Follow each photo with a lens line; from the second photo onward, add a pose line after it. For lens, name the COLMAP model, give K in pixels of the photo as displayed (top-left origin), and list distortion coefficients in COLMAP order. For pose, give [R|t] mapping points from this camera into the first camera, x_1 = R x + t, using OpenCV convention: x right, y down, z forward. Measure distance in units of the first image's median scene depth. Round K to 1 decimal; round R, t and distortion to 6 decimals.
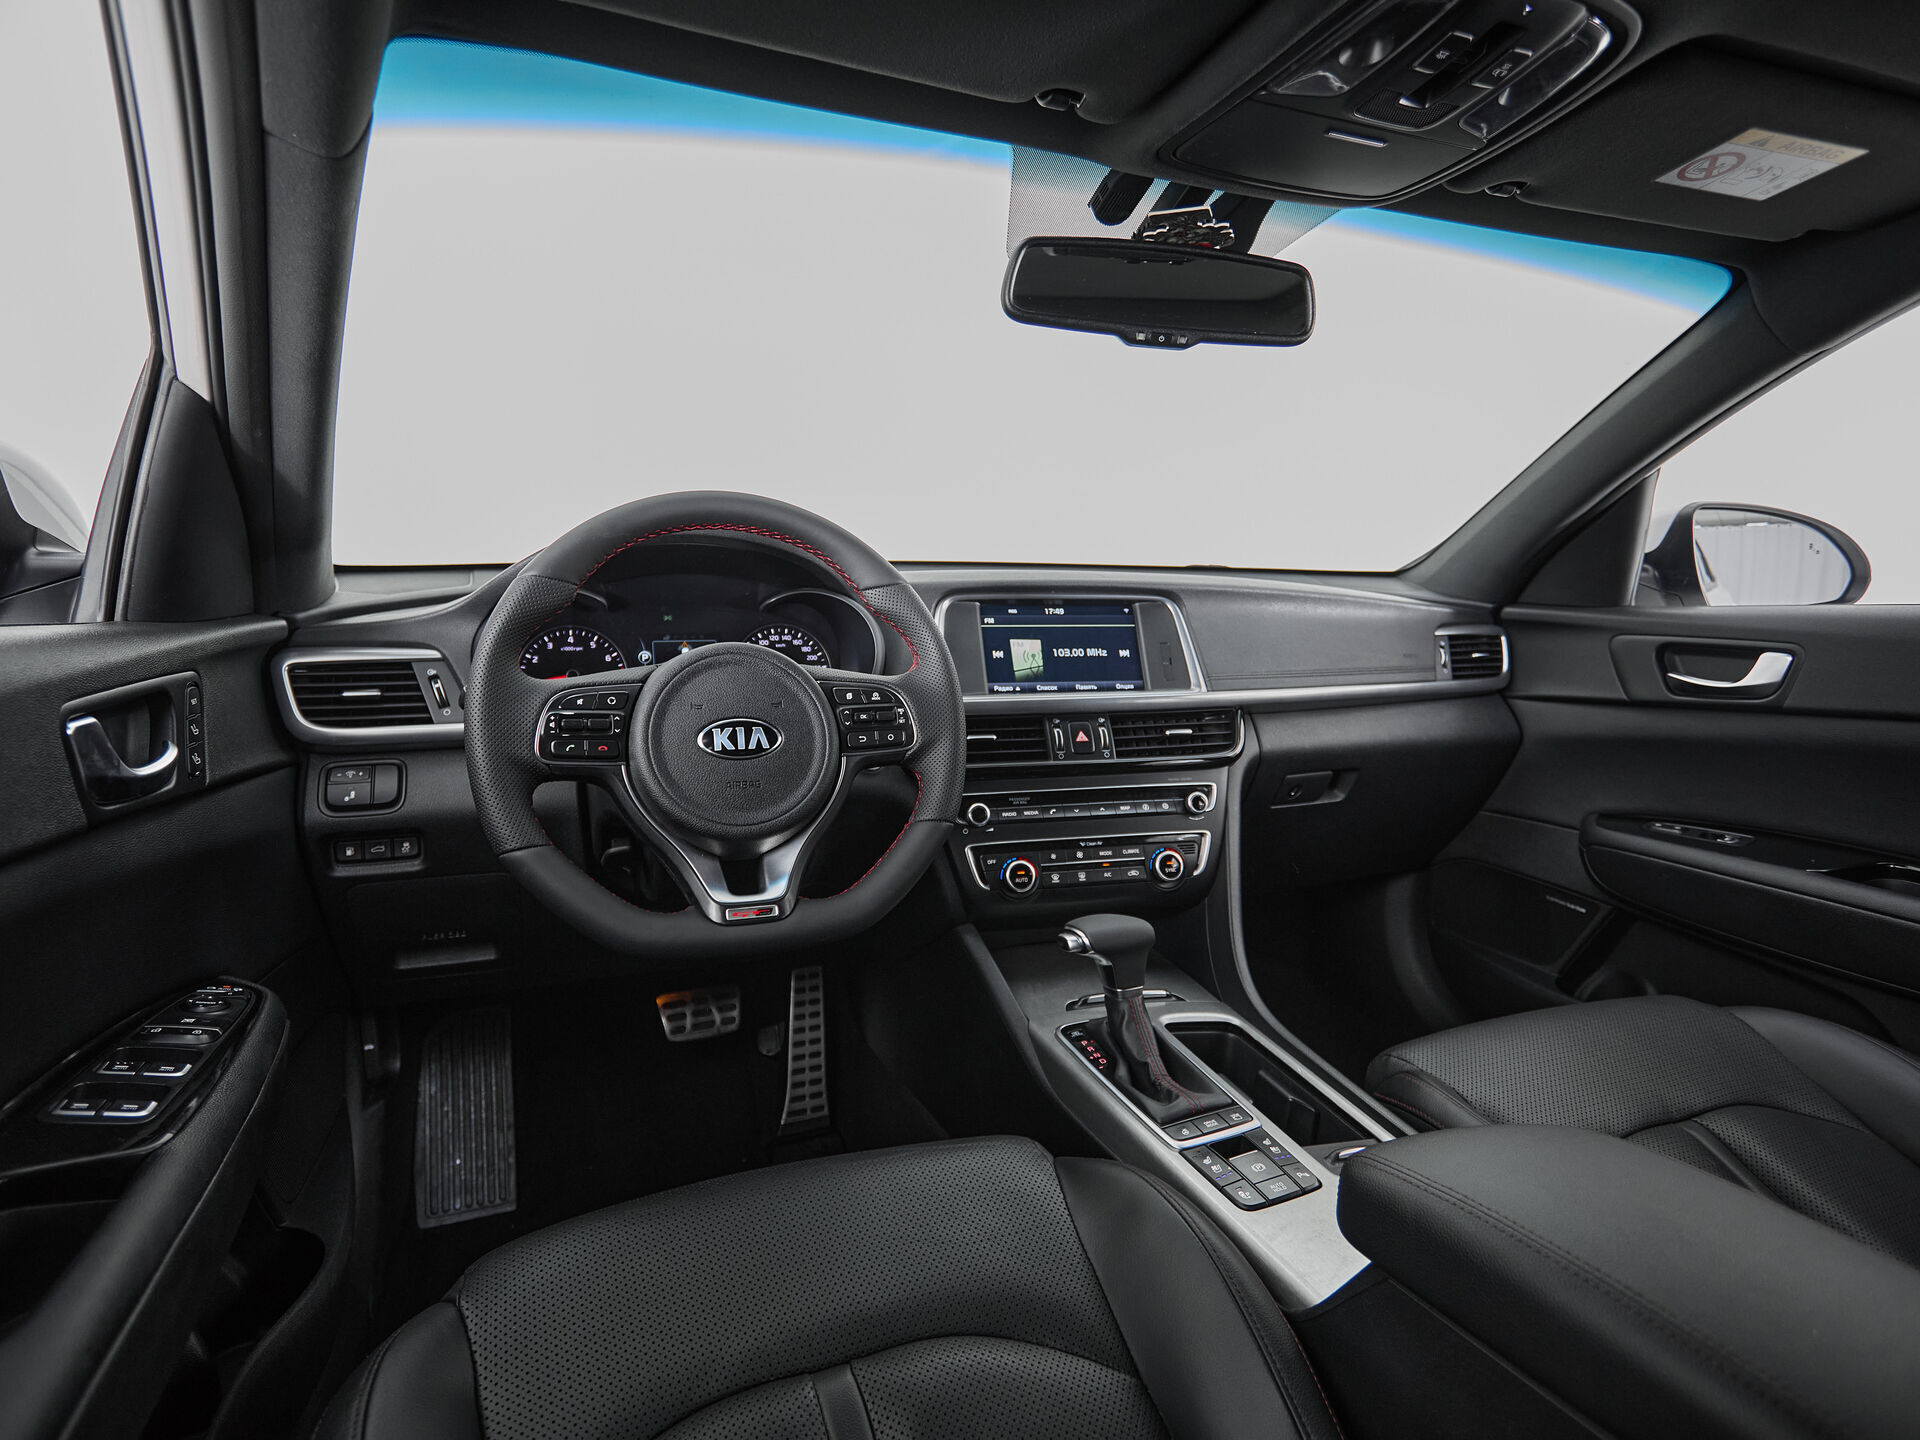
lens RADIAL K [[1026.1, 0, 950.4], [0, 1026.1, 721.1], [0, 0, 1]] dist [0.000789, -0.002417]
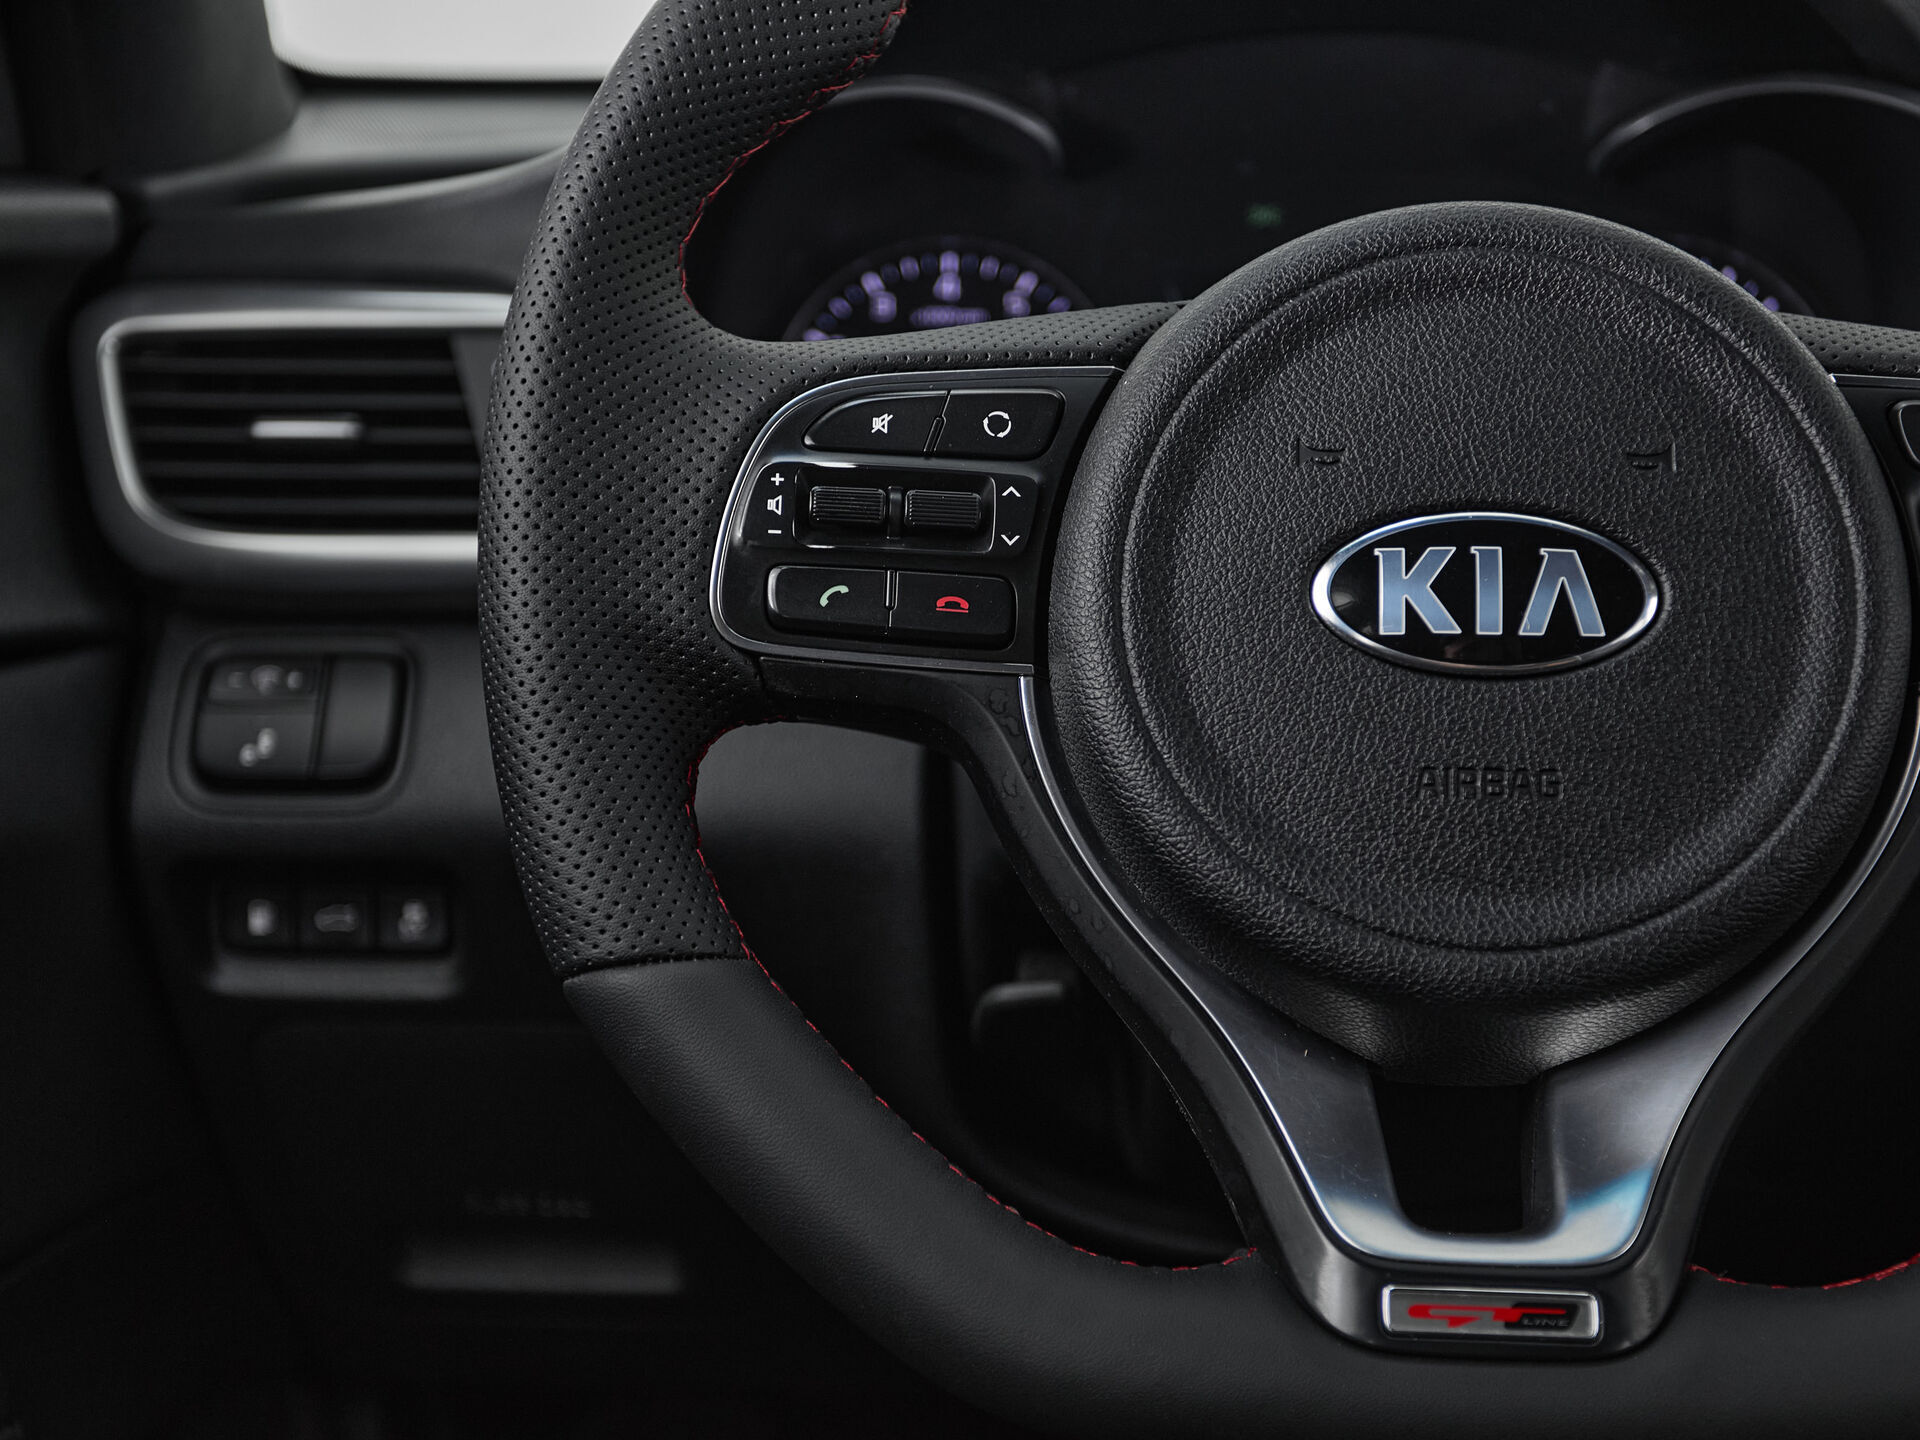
lens RADIAL K [[2686.5, 0, 874.9], [0, 2686.5, 792.2], [0, 0, 1]] dist [0.037481, 0.000000]
pose [[0.908133, 0.067136, -0.413264, -0.057767], [-0.048943, 0.997315, 0.054466, 0.030323], [0.415811, -0.029236, 0.908981, 0.298641]]
